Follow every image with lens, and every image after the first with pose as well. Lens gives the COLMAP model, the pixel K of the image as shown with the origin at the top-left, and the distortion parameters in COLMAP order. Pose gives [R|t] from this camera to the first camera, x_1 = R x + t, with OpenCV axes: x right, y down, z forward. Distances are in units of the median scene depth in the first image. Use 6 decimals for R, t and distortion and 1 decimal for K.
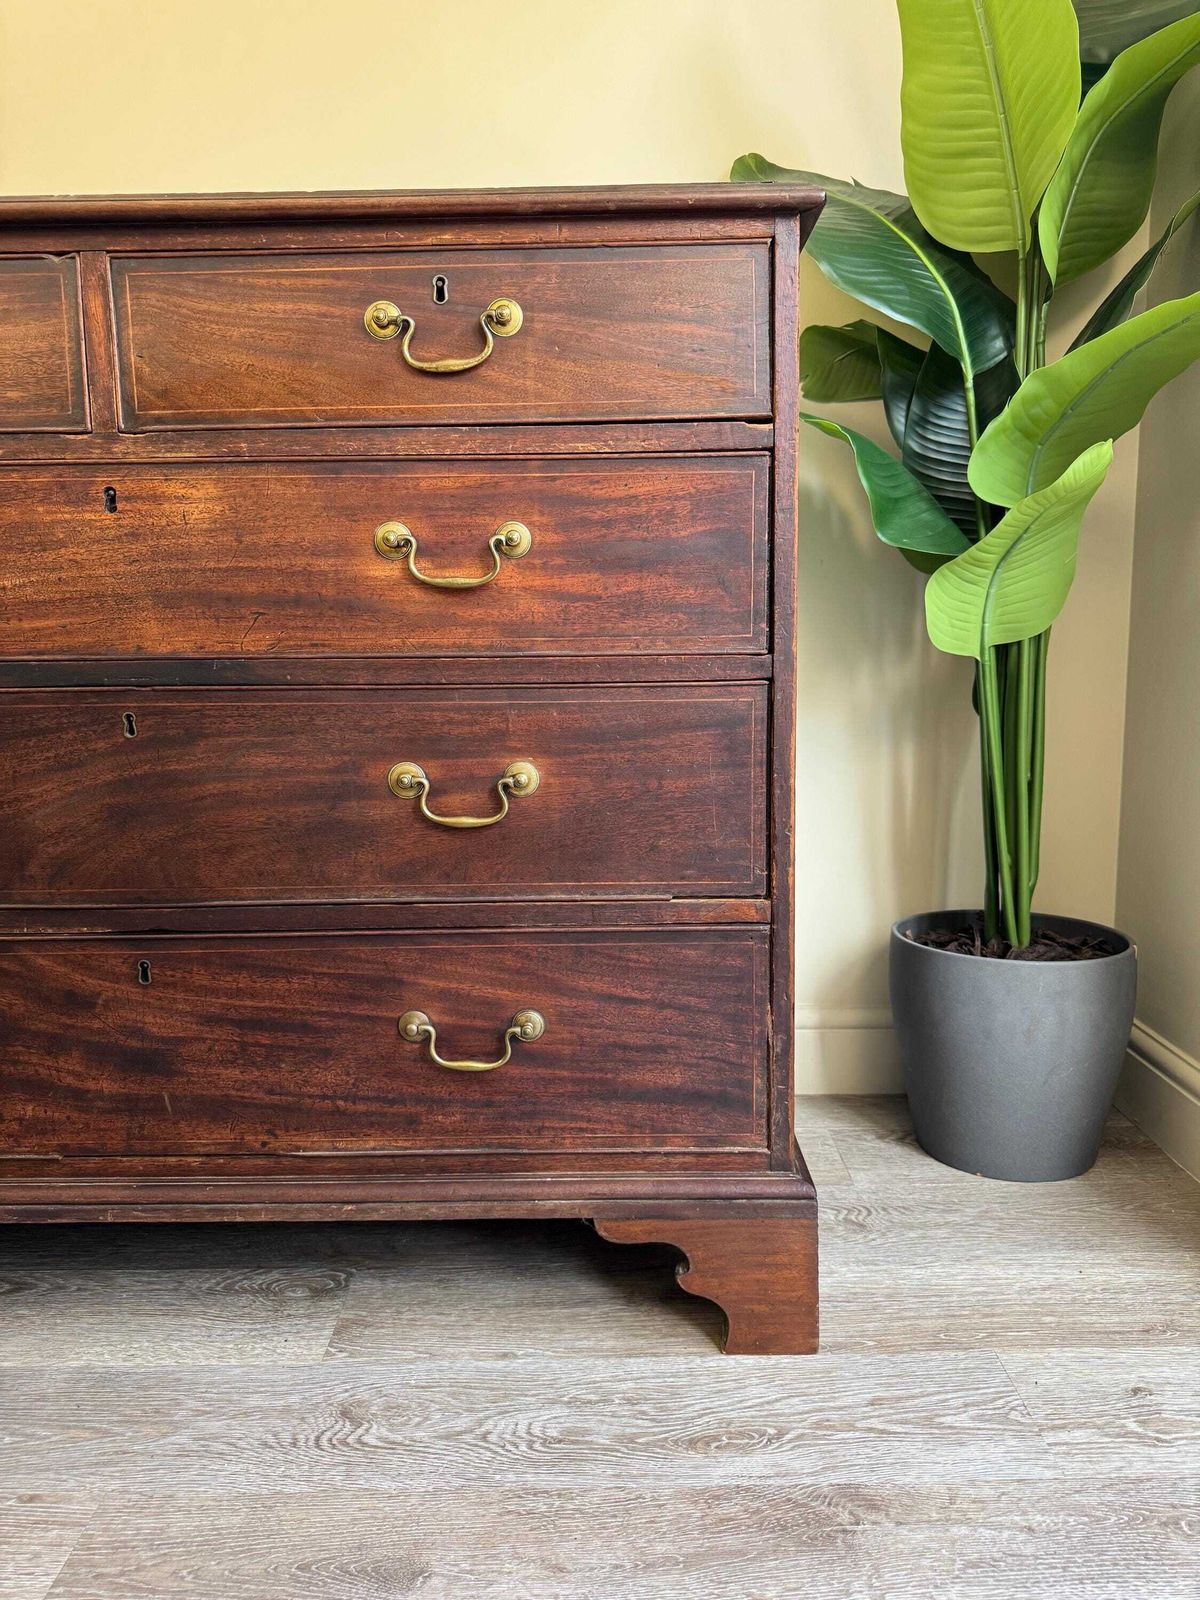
lens RADIAL K [[1150.6, 0, 602.5], [0, 1150.6, 811.2], [0, 0, 1]] dist [0.031183, -0.042125]
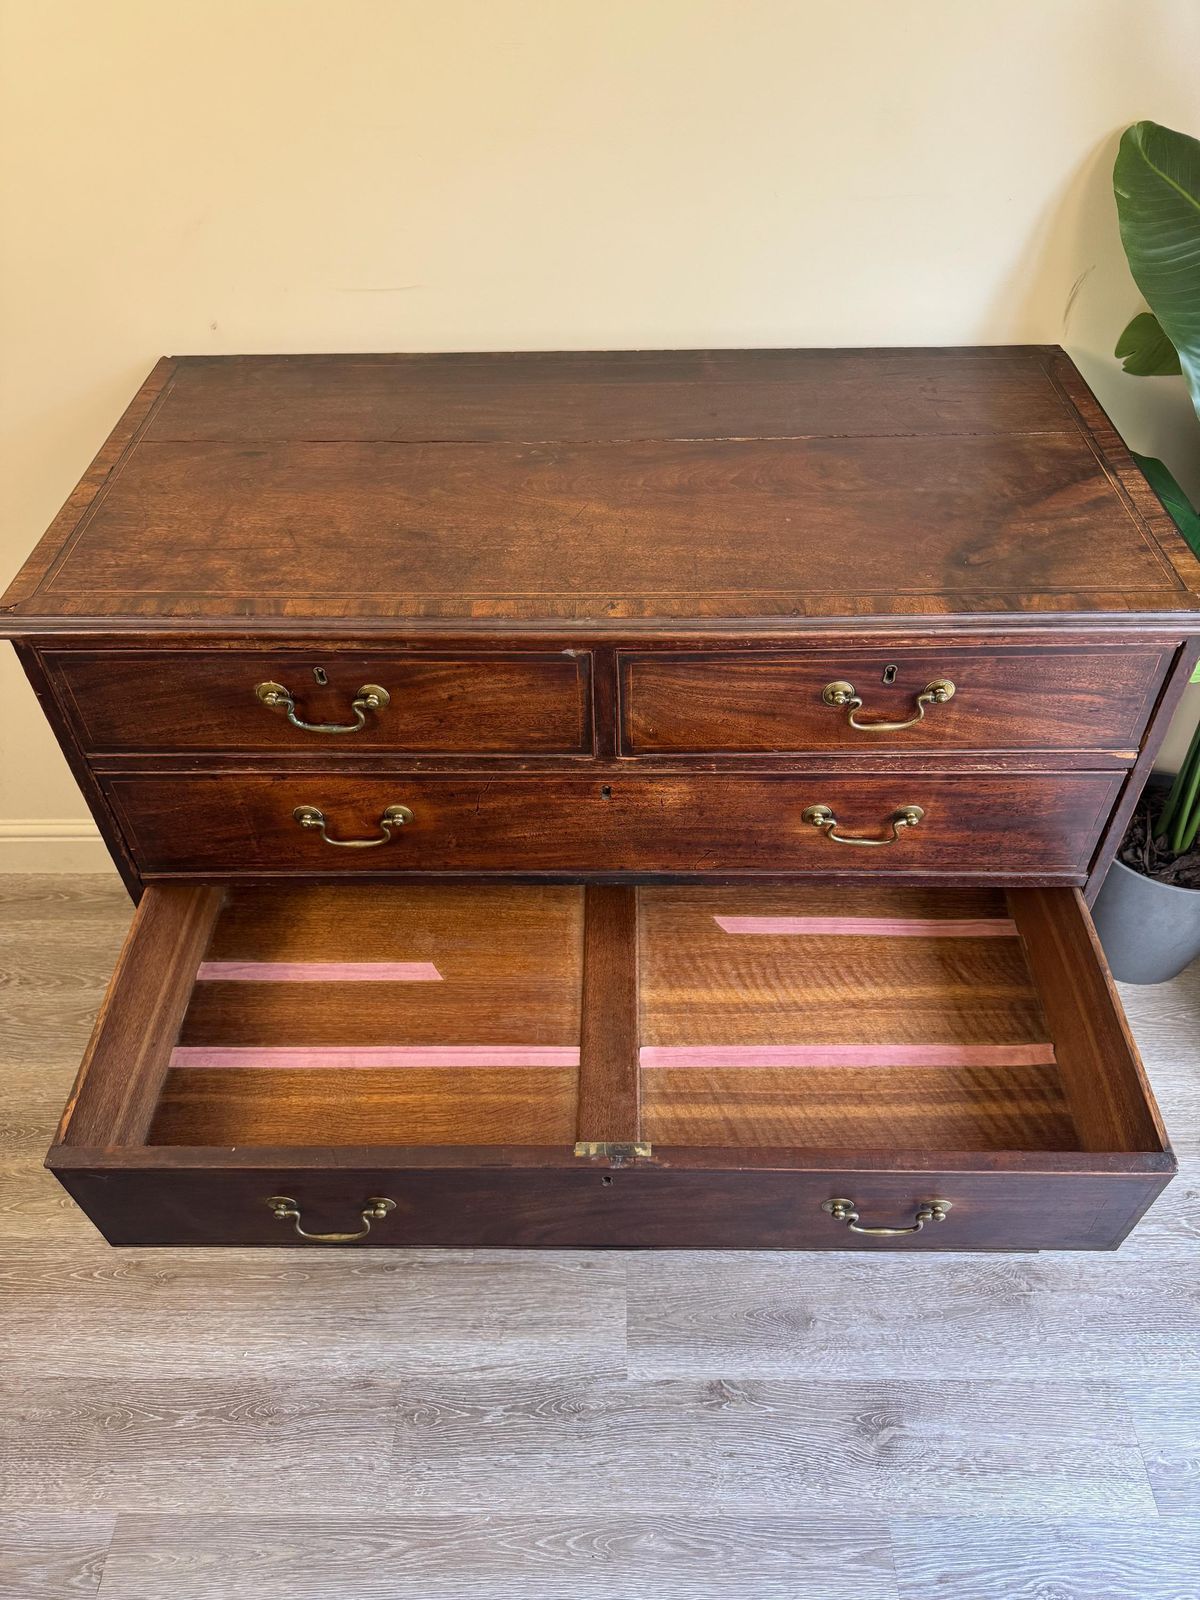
lens RADIAL K [[1163.3, 0, 600.0], [0, 1163.3, 800.0], [0, 0, 1]] dist [0.027670, -0.041981]
pose [[0.999976, 0.001335, -0.006831, -0.414430], [0.003013, 0.801716, 0.597698, -1.027961], [0.006275, -0.597704, 0.801692, -0.062786]]
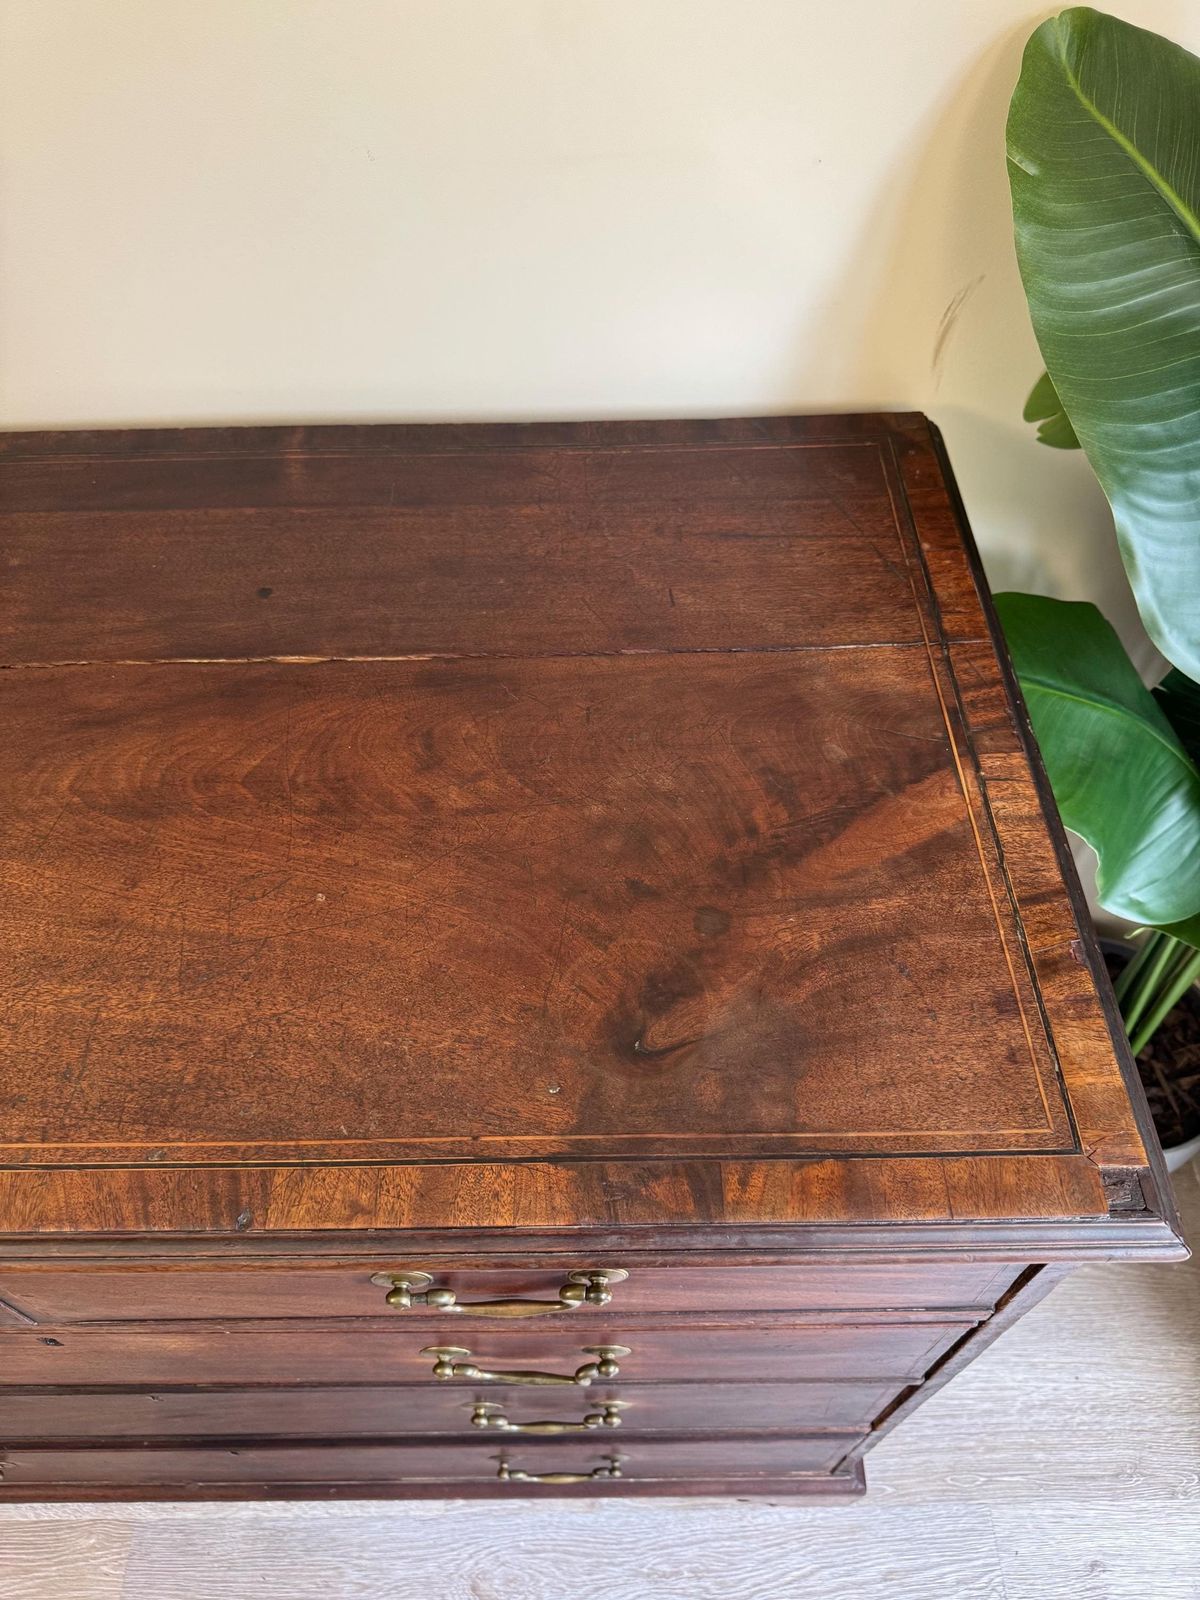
lens RADIAL K [[1163.3, 0, 600.0], [0, 1163.3, 800.0], [0, 0, 1]] dist [0.027670, -0.041981]
pose [[0.999878, -0.014824, 0.005018, -0.075946], [0.006819, 0.701296, 0.712837, -1.007523], [-0.014086, -0.712716, 0.701312, 0.706222]]
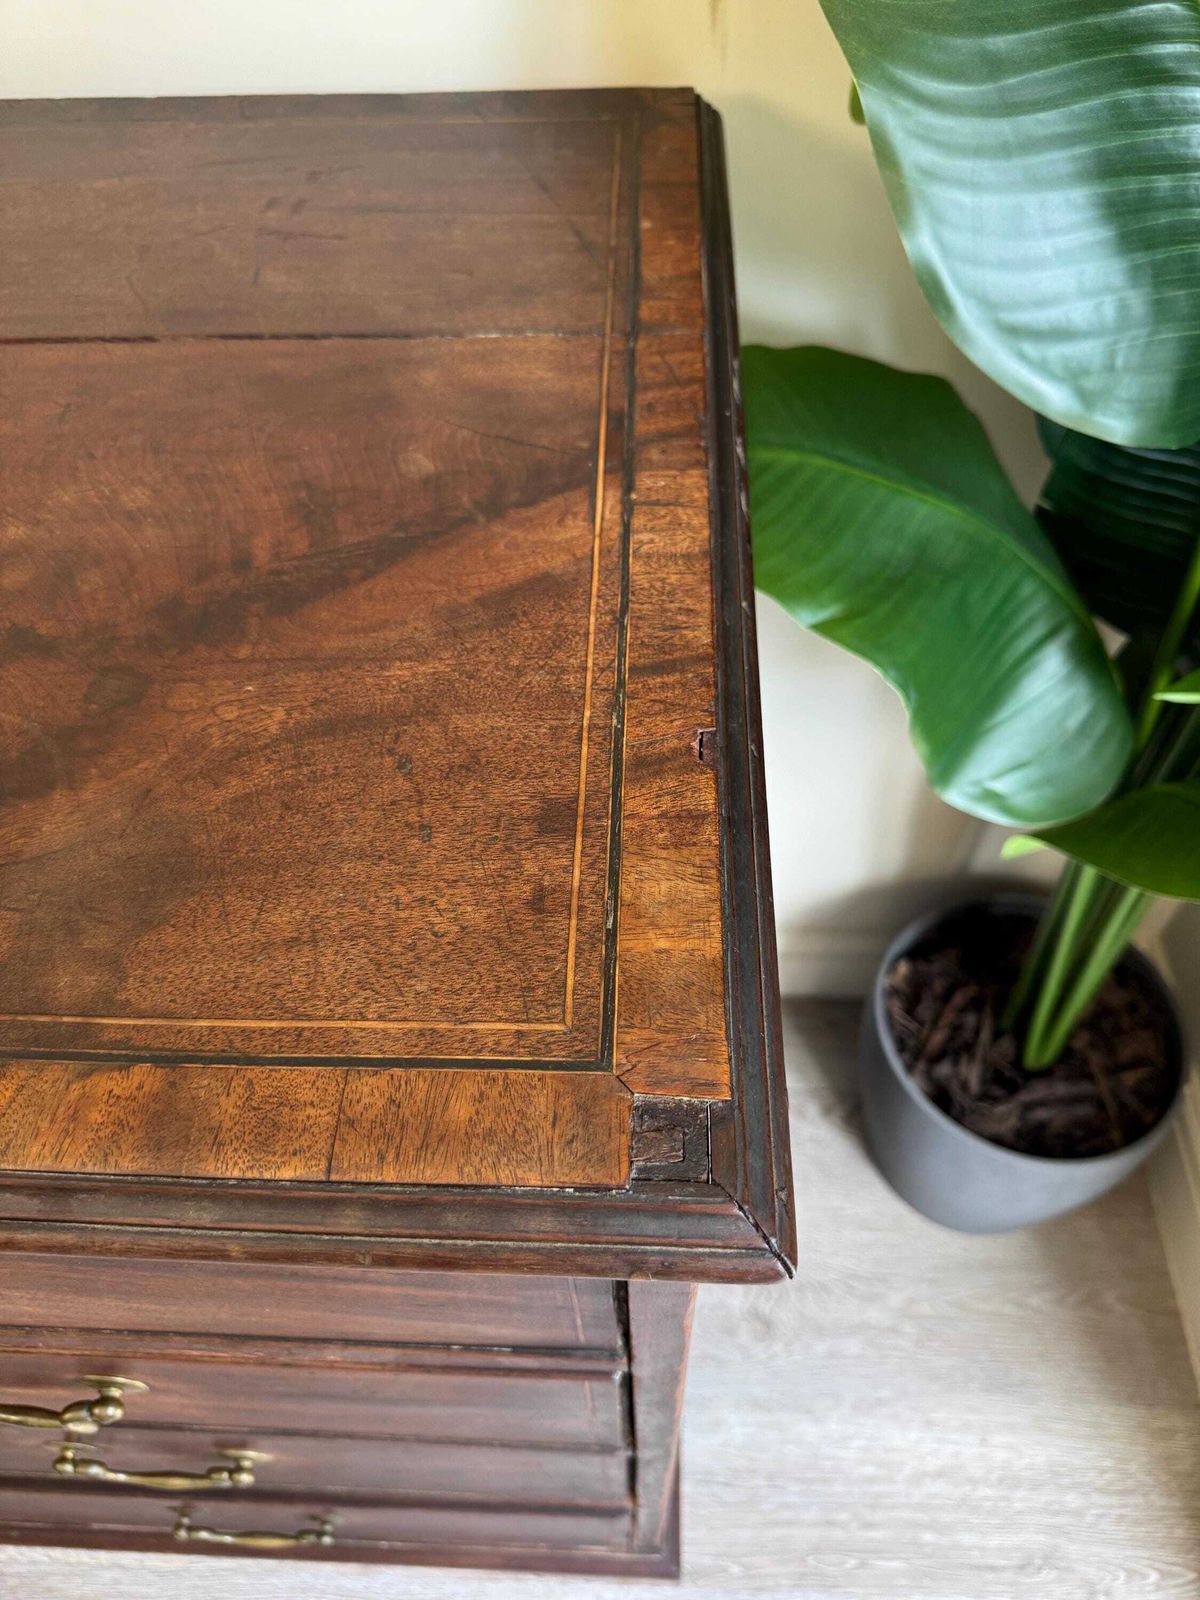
lens RADIAL K [[1187.2, 0, 606.8], [0, 1187.2, 800.4], [0, 0, 1]] dist [-0.007973, -0.009158]
pose [[0.999377, 0.019254, -0.029589, 0.149370], [0.007263, 0.708085, 0.706089, -0.765558], [0.034547, -0.705864, 0.707504, 0.803272]]
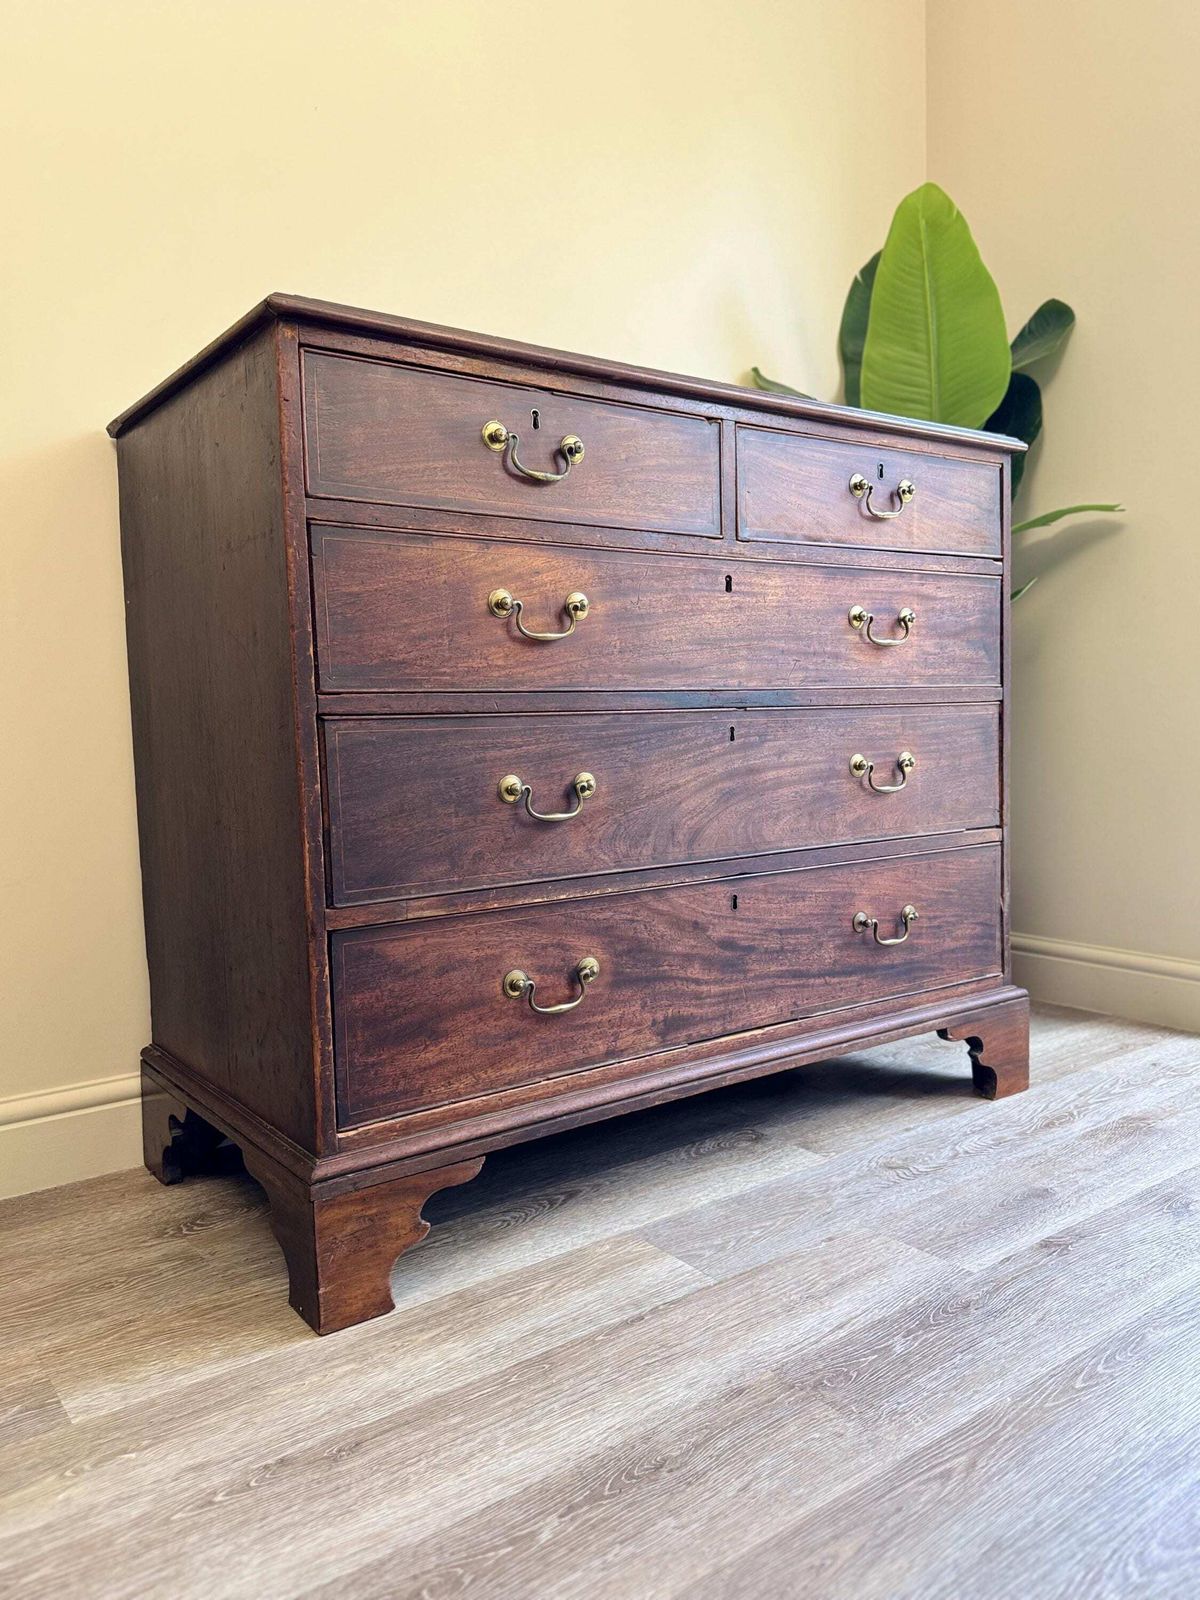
lens RADIAL K [[1186.1, 0, 616.7], [0, 1186.1, 810.1], [0, 0, 1]] dist [0.134806, -0.223816]
pose [[0.794173, -0.053331, 0.605347, -1.459769], [0.097751, 0.994381, -0.040638, 0.070270], [-0.599778, 0.091447, 0.794924, -0.114053]]
